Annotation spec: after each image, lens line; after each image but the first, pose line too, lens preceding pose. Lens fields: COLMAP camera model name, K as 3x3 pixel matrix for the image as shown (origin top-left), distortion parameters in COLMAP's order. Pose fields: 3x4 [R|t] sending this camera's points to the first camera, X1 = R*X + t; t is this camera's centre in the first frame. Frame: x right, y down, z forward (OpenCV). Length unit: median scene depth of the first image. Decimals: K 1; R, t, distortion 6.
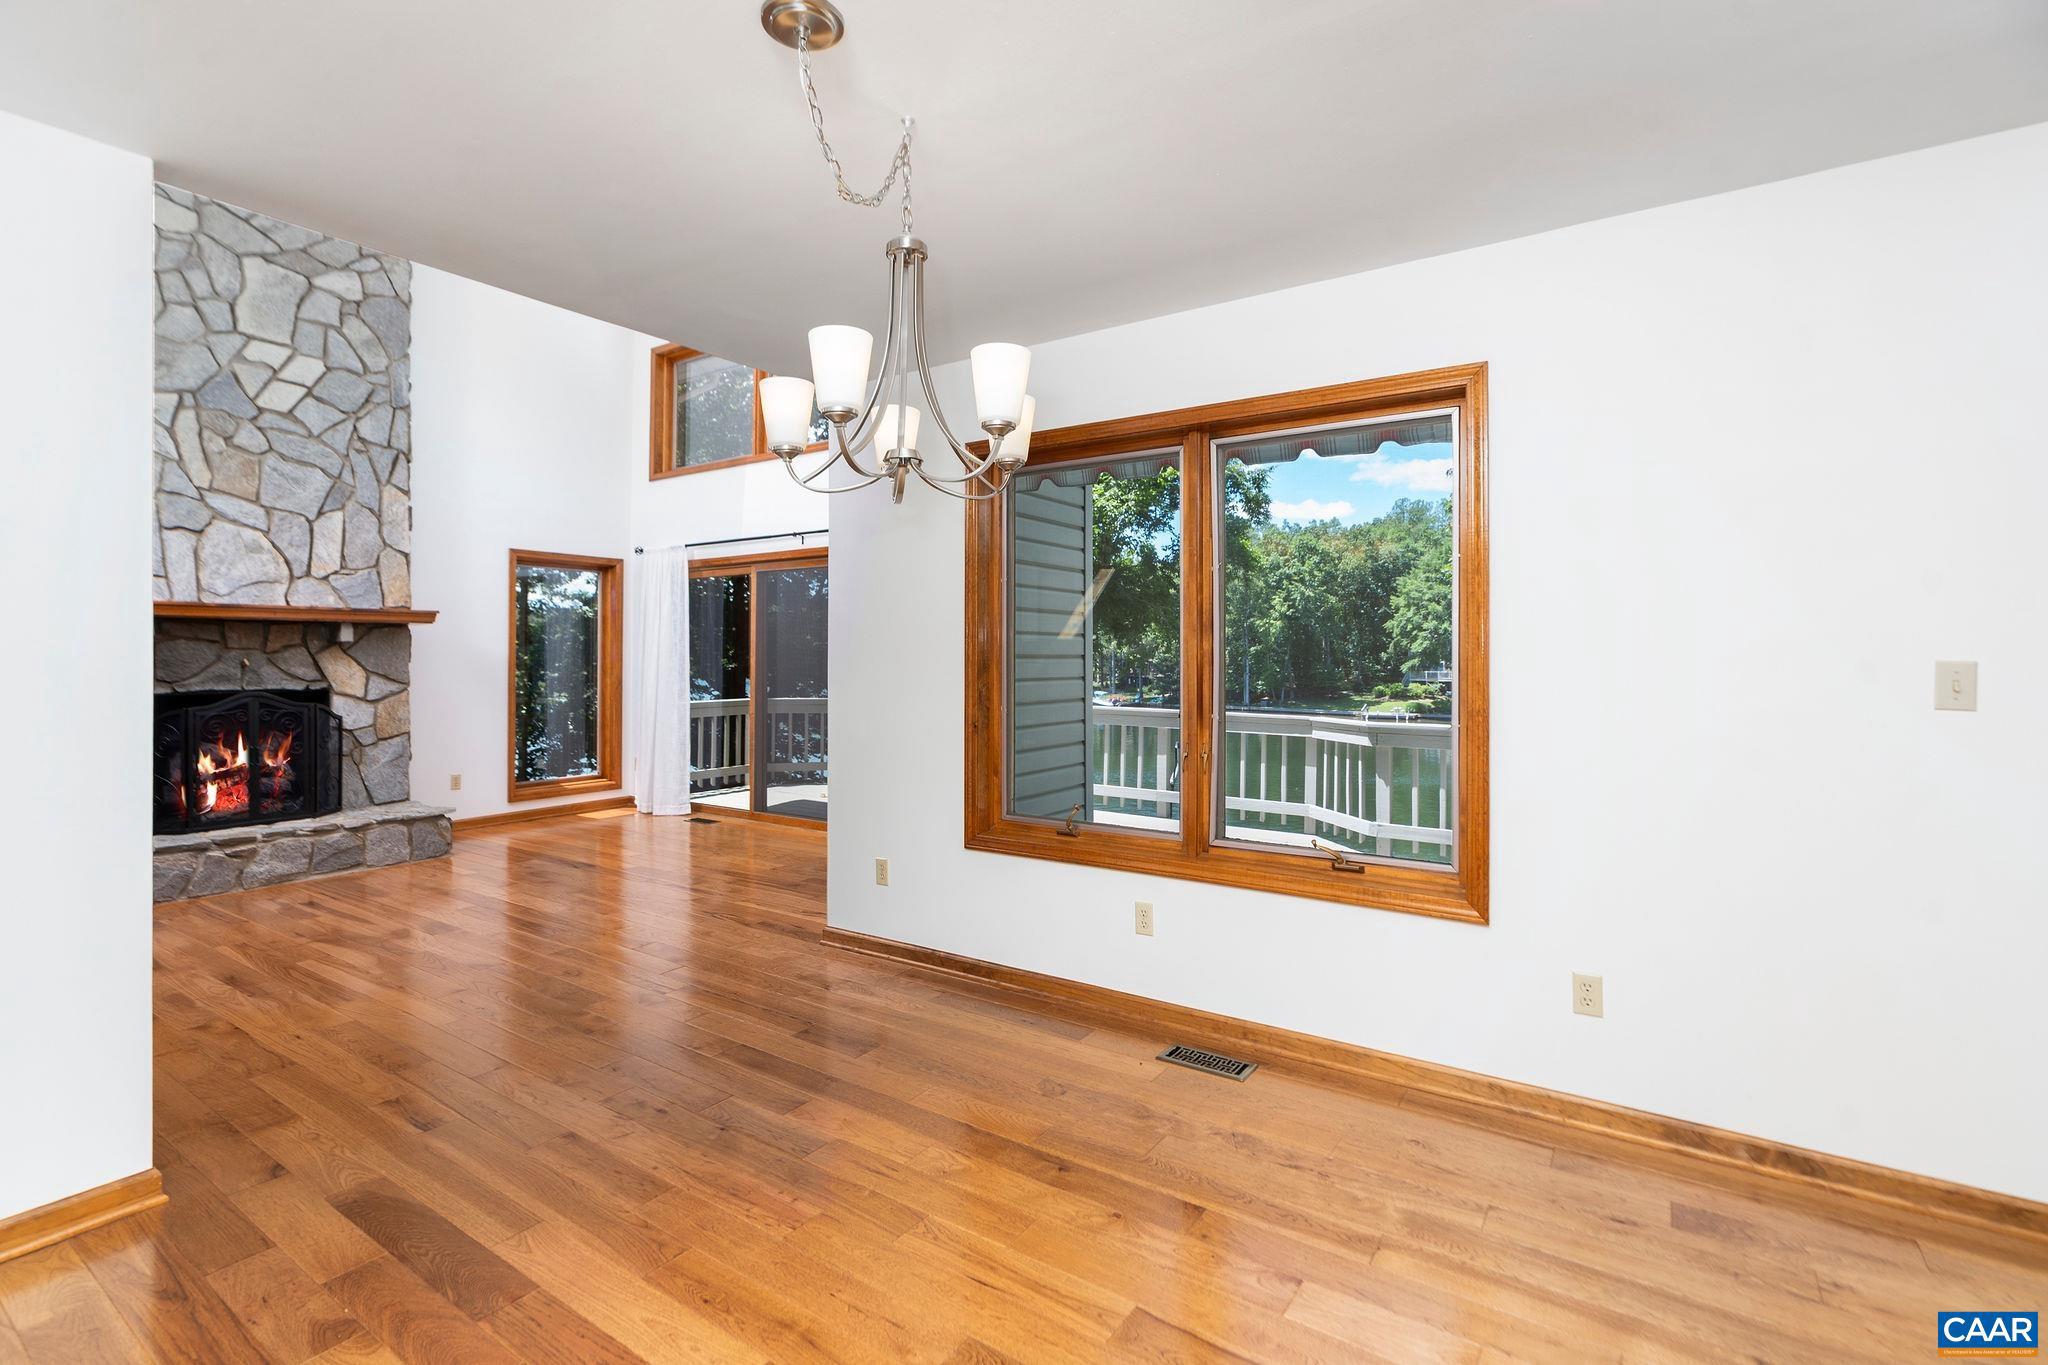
lens RADIAL K [[924.6, 0, 1027.4], [0, 924.6, 663.1], [0, 0, 1]] dist [-0.004758, -0.001452]
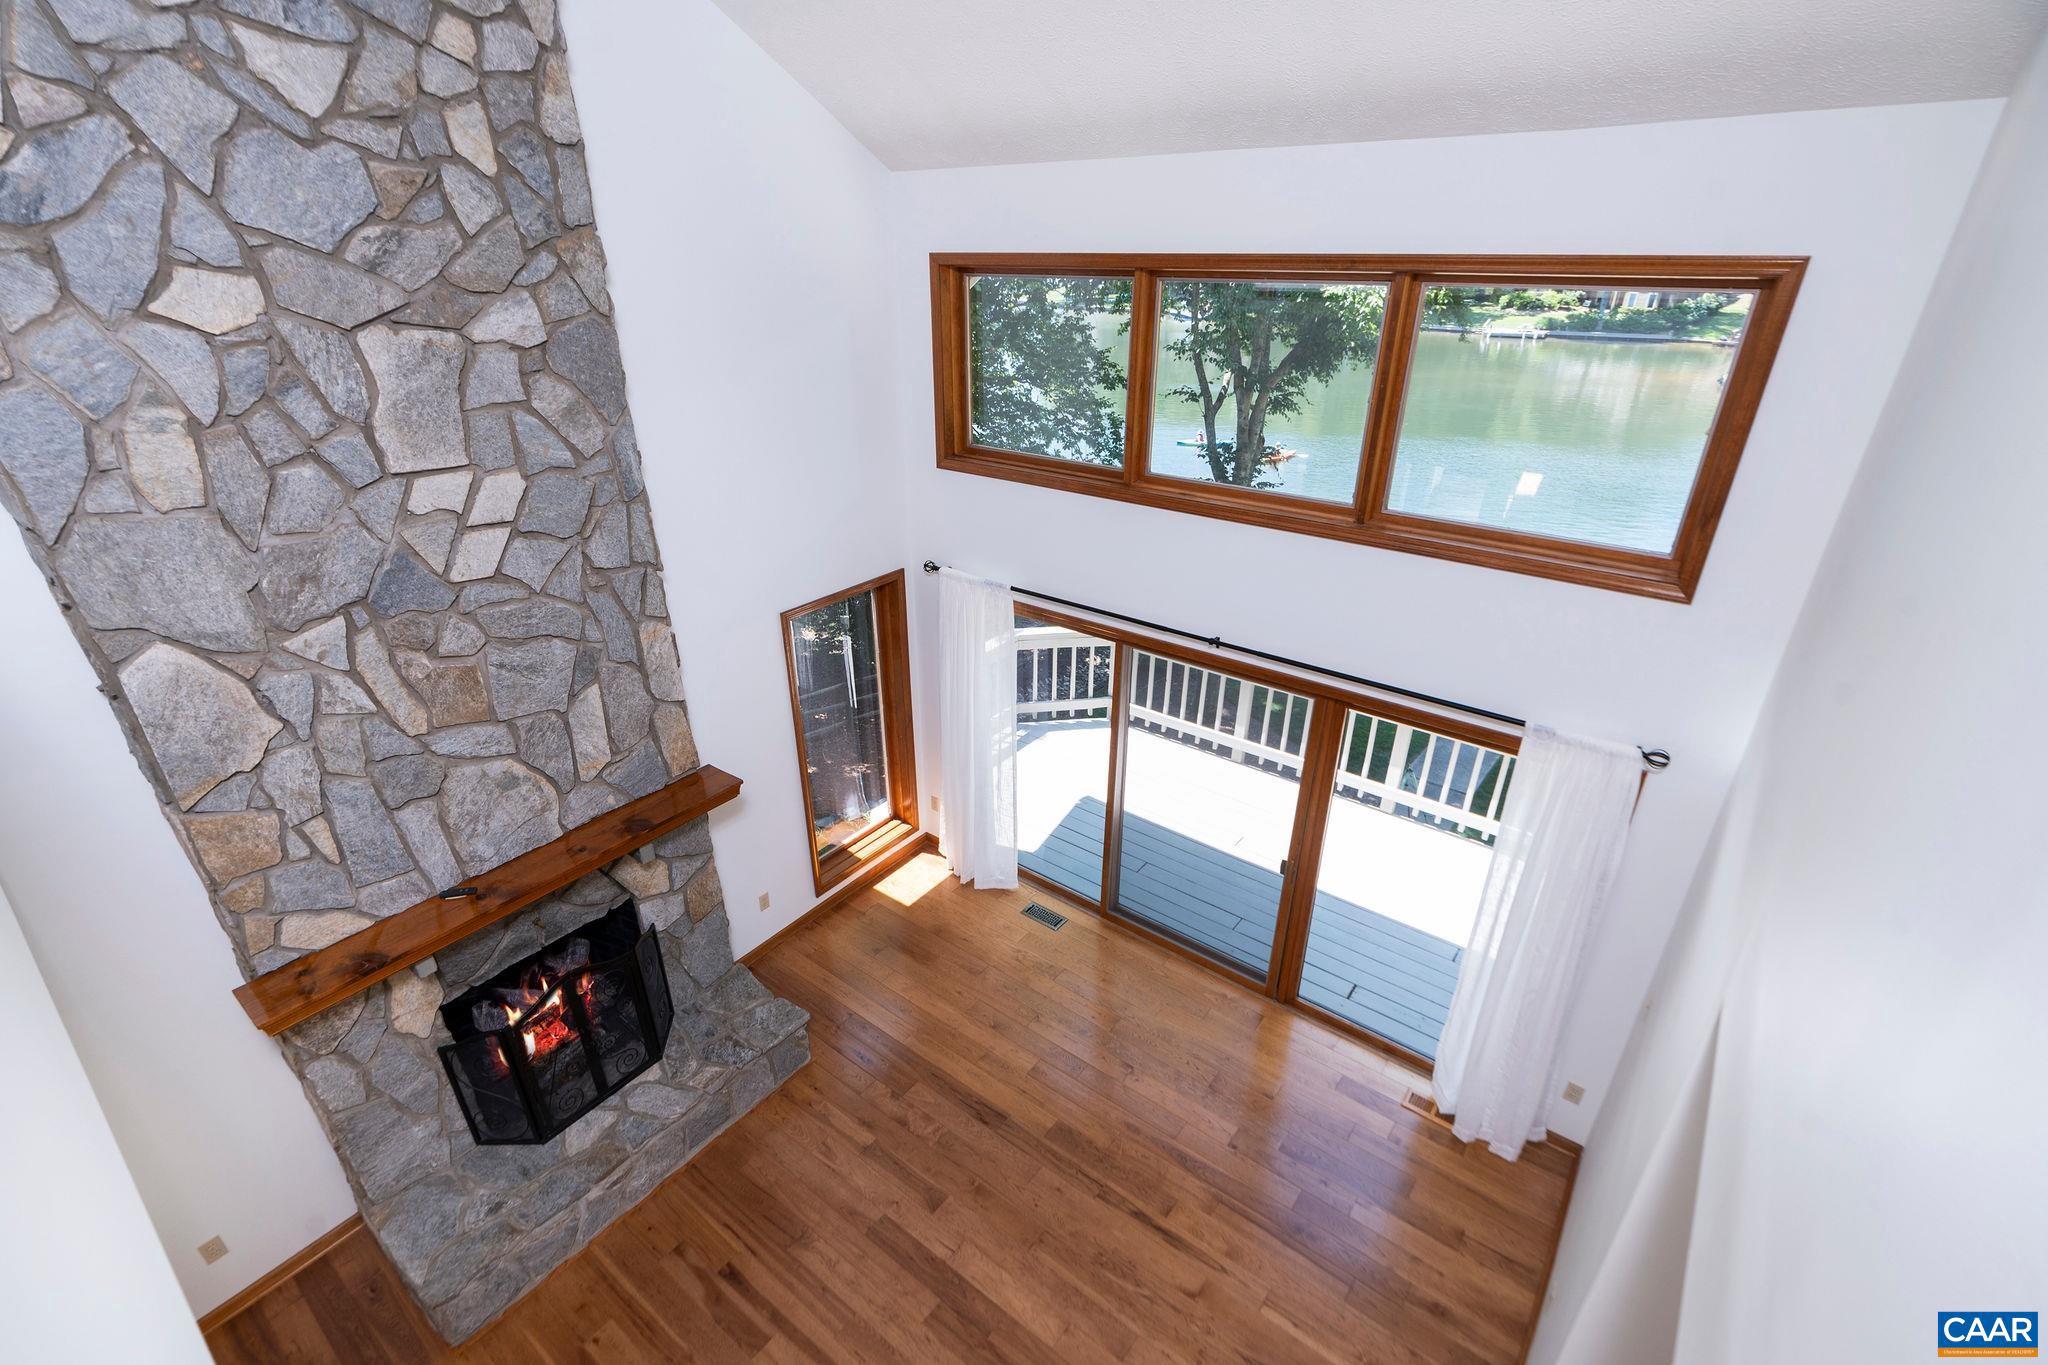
lens RADIAL K [[924.6, 0, 1018.7], [0, 924.6, 685.0], [0, 0, 1]] dist [-0.004758, -0.001452]
pose [[0.998275, 0.014383, -0.056924, -0.402508], [0.011974, 0.899275, 0.437220, -0.458194], [0.057479, -0.437148, 0.897551, 0.417166]]
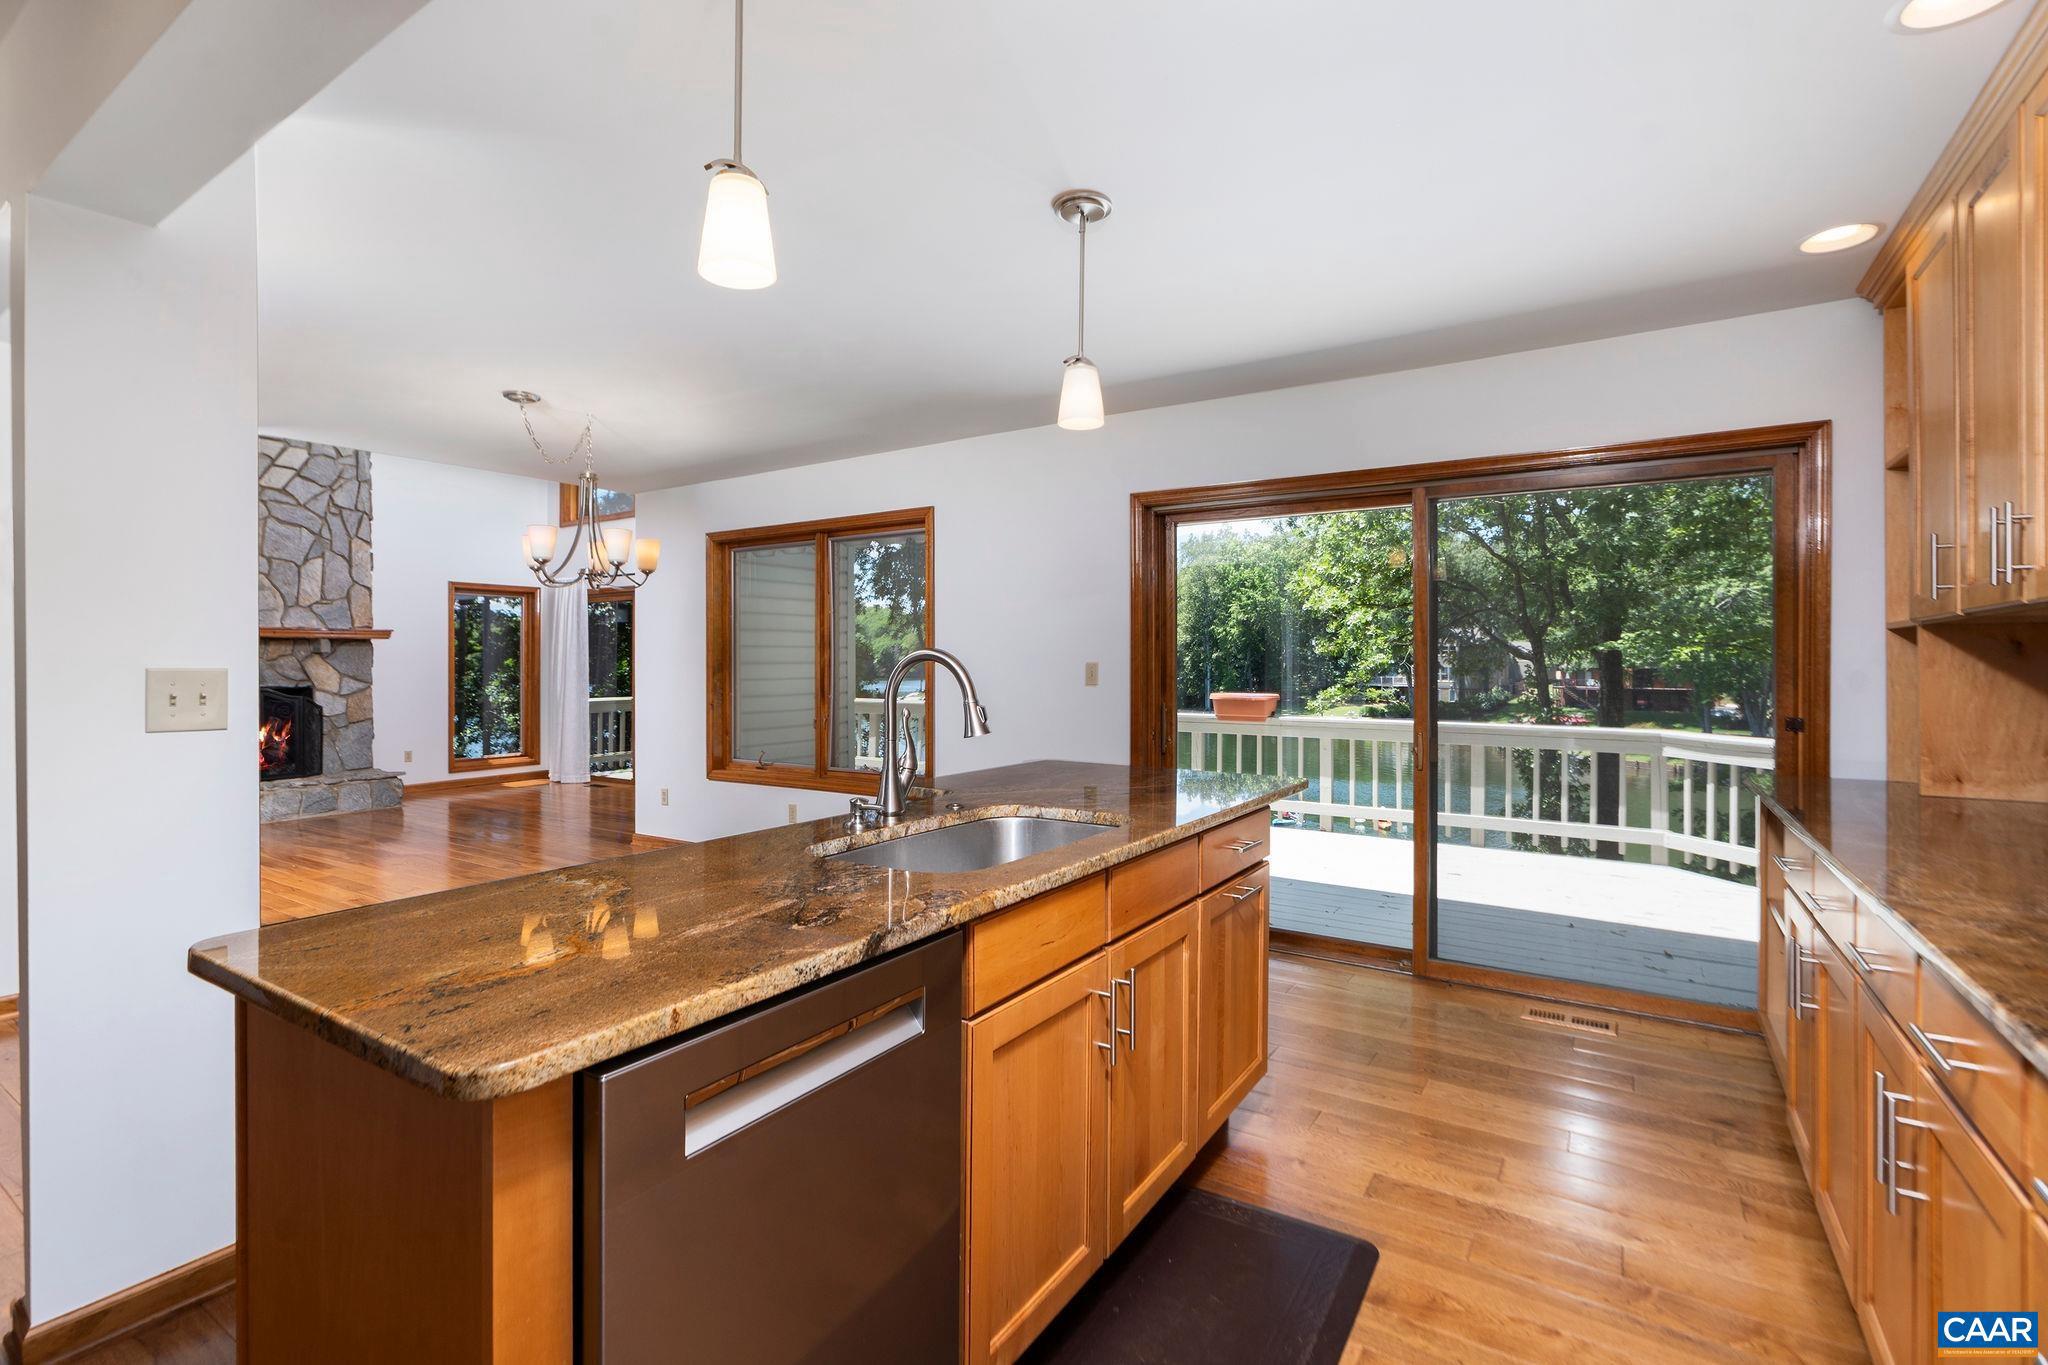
lens RADIAL K [[924.6, 0, 1025.8], [0, 924.6, 673.2], [0, 0, 1]] dist [-0.004758, -0.001452]
pose [[0.999889, -0.001543, 0.014789, 0.297600], [0.001483, 0.999991, 0.004081, 0.004295], [-0.014795, -0.004059, 0.999882, -0.406524]]
